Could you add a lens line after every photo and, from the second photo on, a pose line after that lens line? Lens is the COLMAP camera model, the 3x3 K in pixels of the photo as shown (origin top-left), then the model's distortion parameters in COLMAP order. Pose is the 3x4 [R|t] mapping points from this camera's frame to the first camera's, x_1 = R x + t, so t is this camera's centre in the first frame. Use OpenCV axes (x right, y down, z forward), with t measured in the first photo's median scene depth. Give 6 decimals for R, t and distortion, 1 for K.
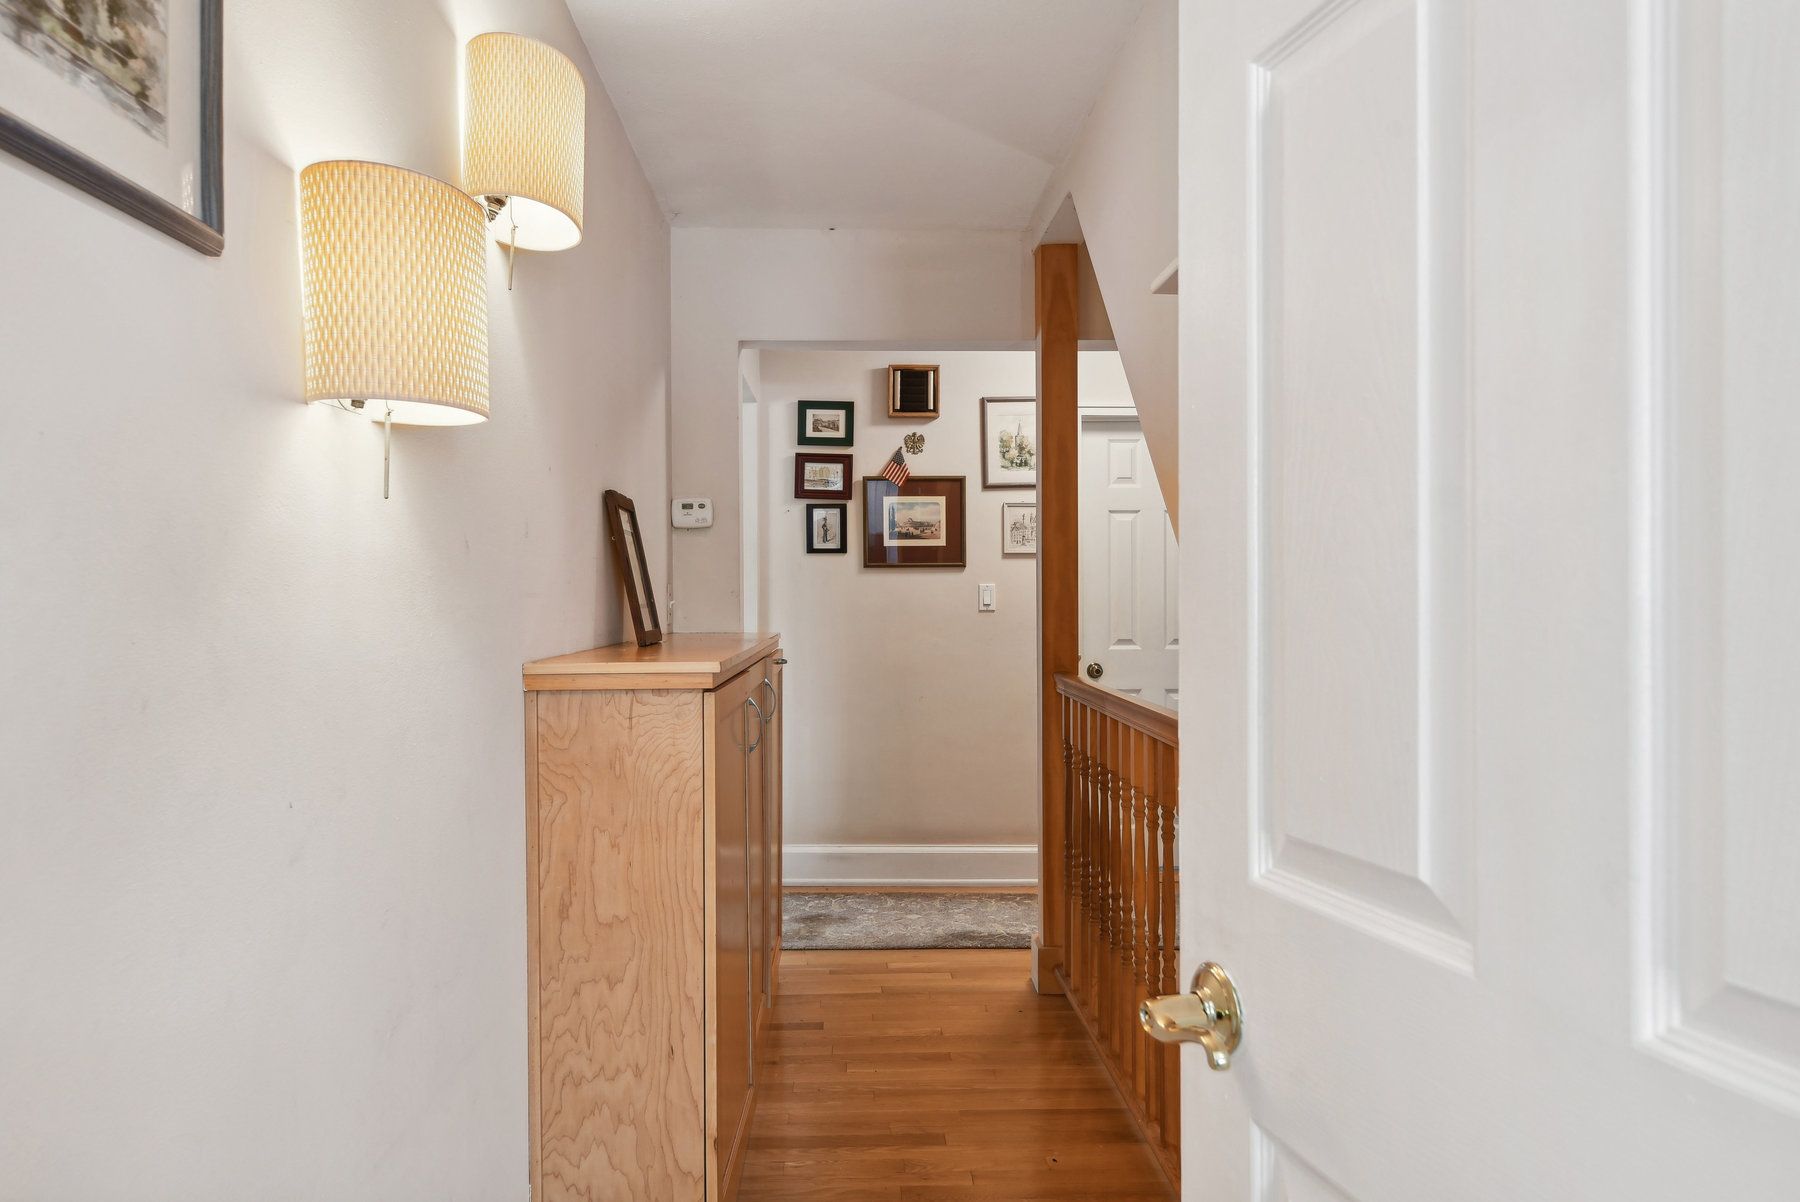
lens RADIAL K [[1133.6, 0, 900.0], [0, 1133.6, 601.0], [0, 0, 1]] dist [0.000336, -0.000003]
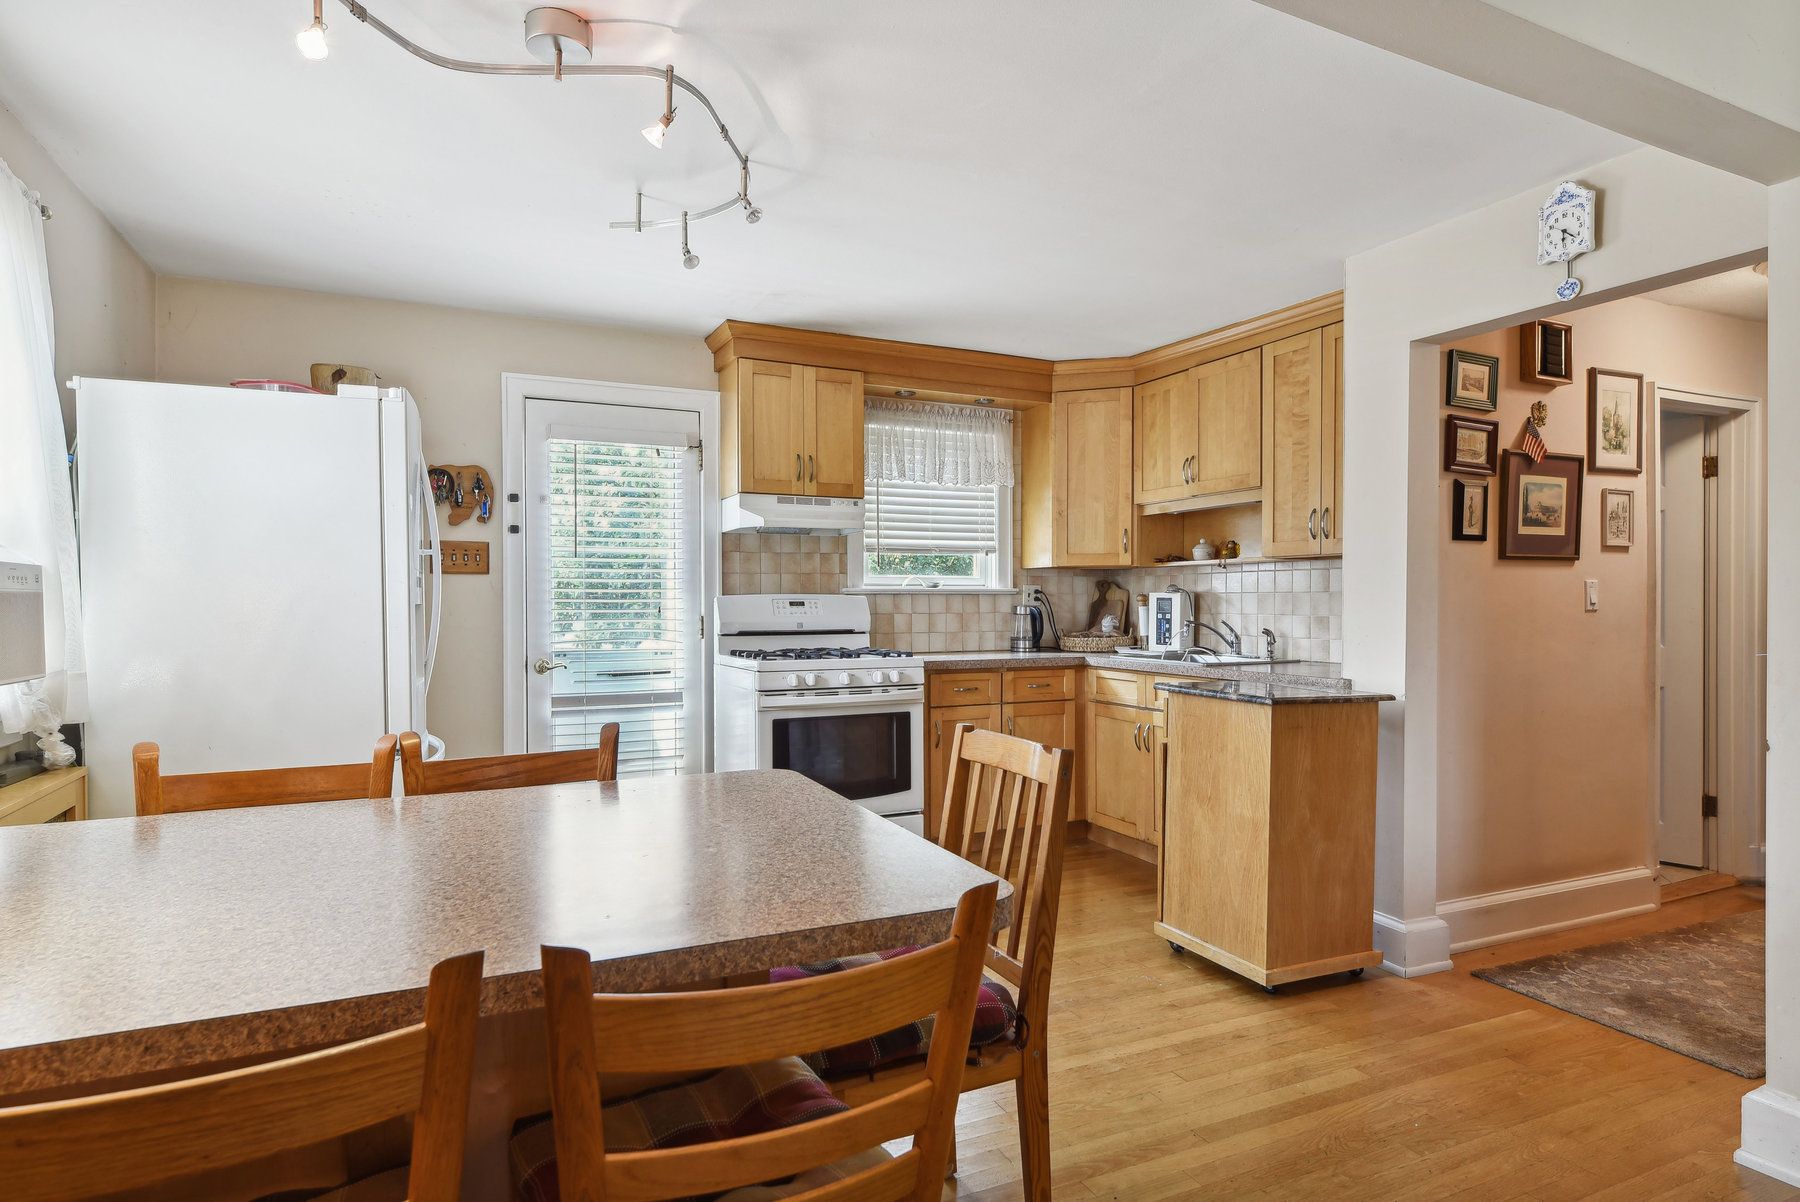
lens RADIAL K [[964.2, 0, 898.4], [0, 964.2, 609.6], [0, 0, 1]] dist [0.005718, 0.000482]
pose [[0.918524, -0.004440, 0.395340, -0.718641], [0.001736, 0.999973, 0.007197, 0.001598], [-0.395362, -0.005924, 0.918506, 0.524980]]
